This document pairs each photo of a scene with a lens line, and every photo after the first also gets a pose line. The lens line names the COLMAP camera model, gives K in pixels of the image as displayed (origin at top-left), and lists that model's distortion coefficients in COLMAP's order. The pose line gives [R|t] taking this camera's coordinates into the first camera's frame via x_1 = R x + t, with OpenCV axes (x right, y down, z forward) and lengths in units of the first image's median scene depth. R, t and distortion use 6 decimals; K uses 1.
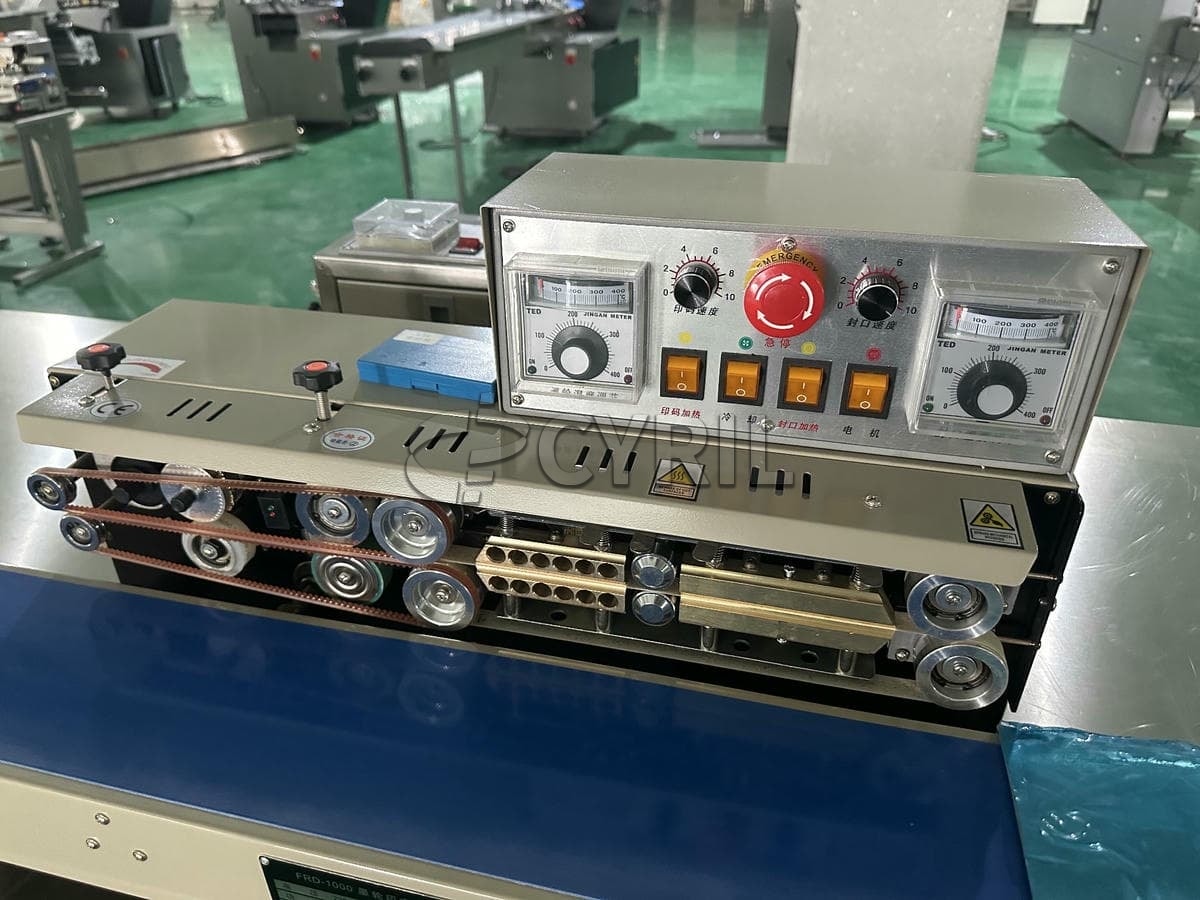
lens RADIAL K [[872.9, 0, 603.2], [0, 872.9, 445.8], [0, 0, 1]] dist [0.120044, -0.177472]
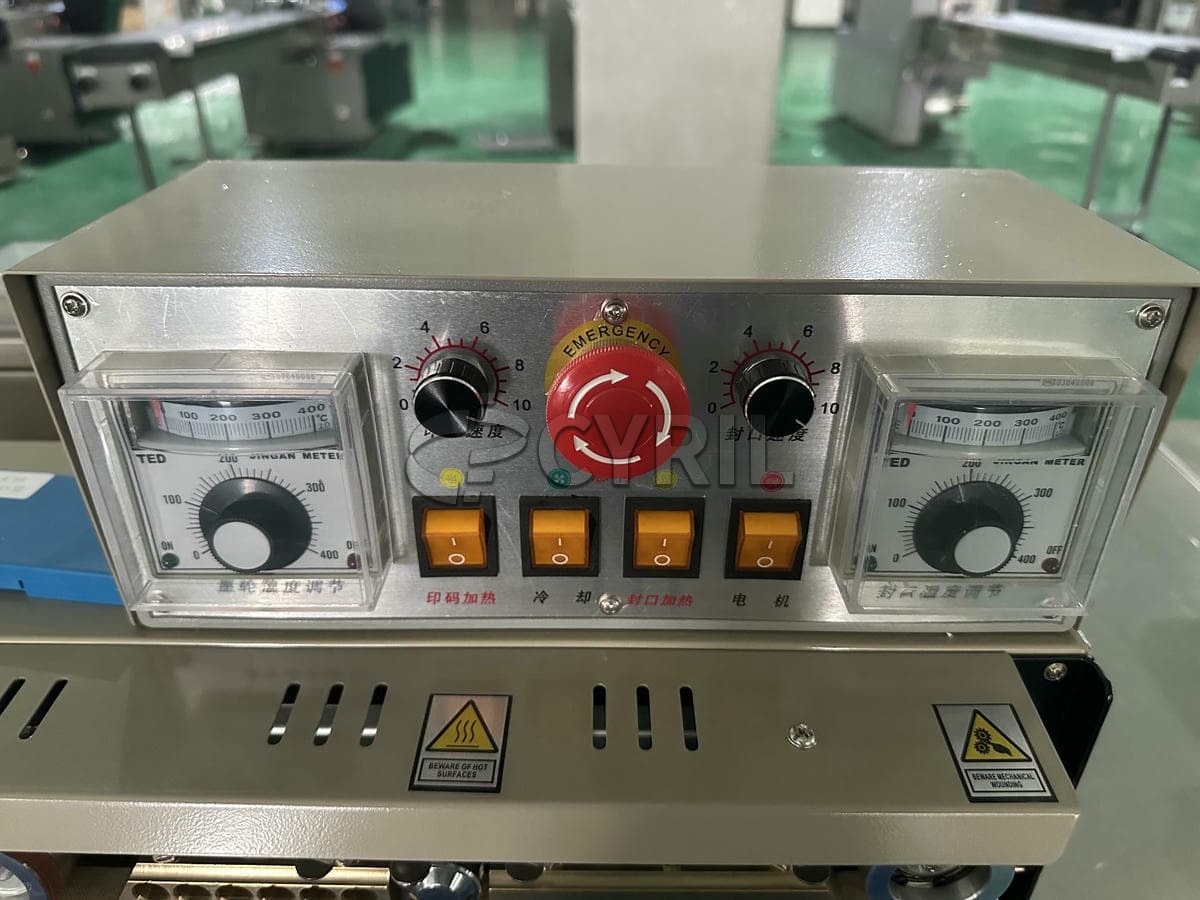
lens RADIAL K [[884.2, 0, 608.7], [0, 884.2, 450.3], [0, 0, 1]] dist [0.054070, -0.059690]
pose [[0.973597, -0.103779, 0.203319, 0.073565], [0.104834, 0.994474, 0.005603, -0.124708], [-0.202777, 0.015860, 0.979097, 0.399157]]
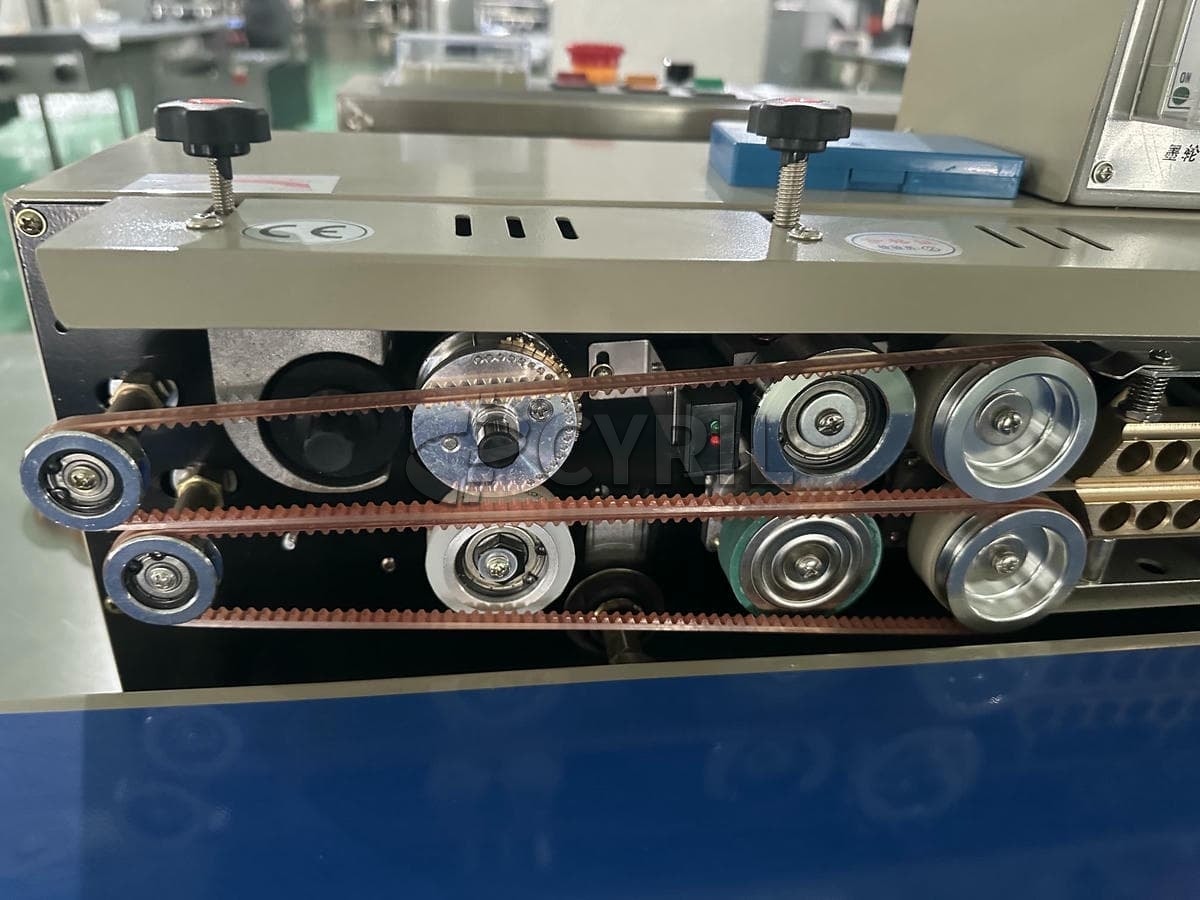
lens RADIAL K [[928.8, 0, 600.0], [0, 928.8, 450.0], [0, 0, 1]] dist [-0.007480, -0.008050]
pose [[0.930397, -0.117531, 0.347200, -0.616455], [0.140337, 0.989247, -0.041191, 0.098586], [-0.338626, 0.087048, 0.936886, 0.593905]]
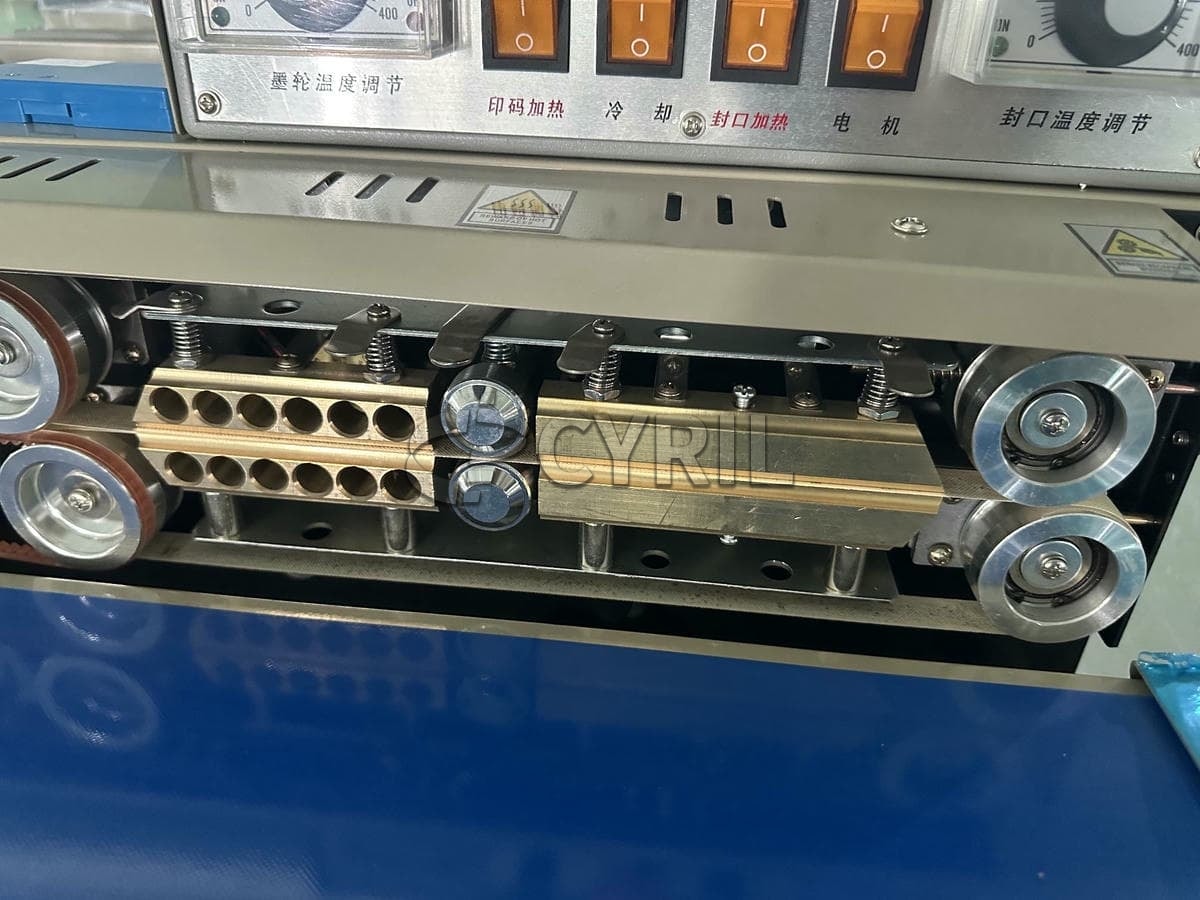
lens RADIAL K [[865.0, 0, 600.0], [0, 865.0, 450.0], [0, 0, 1]] dist [0.093229, -0.179403]
pose [[0.990875, -0.037225, 0.129542, 0.057010], [0.038895, 0.999189, -0.010387, 0.166371], [-0.129051, 0.015330, 0.991519, 0.476678]]
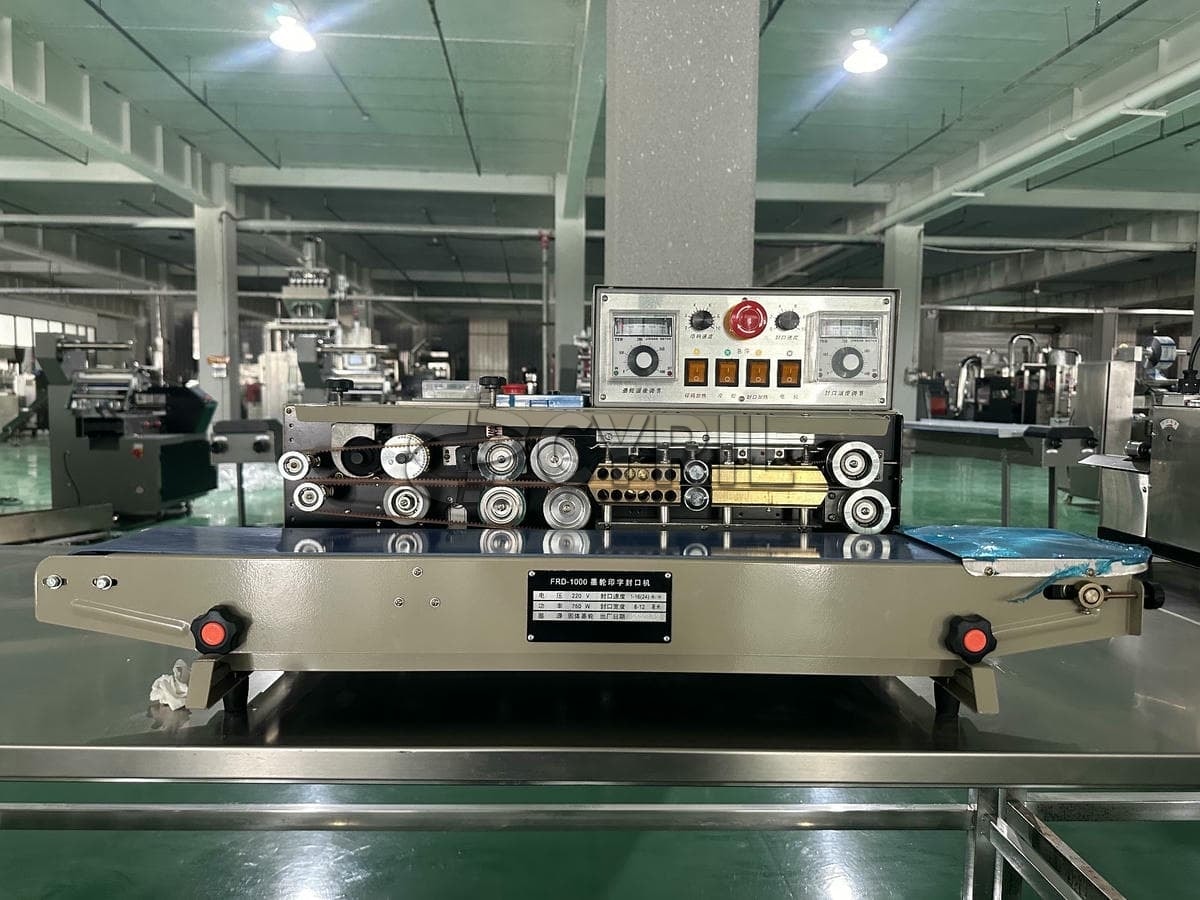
lens RADIAL K [[872.9, 0, 603.2], [0, 872.9, 445.8], [0, 0, 1]] dist [0.120044, -0.177472]
pose [[0.967475, -0.003445, 0.252945, -0.553835], [0.116517, 0.893594, -0.433489, 0.815655], [-0.224536, 0.448862, 0.864931, -0.492288]]
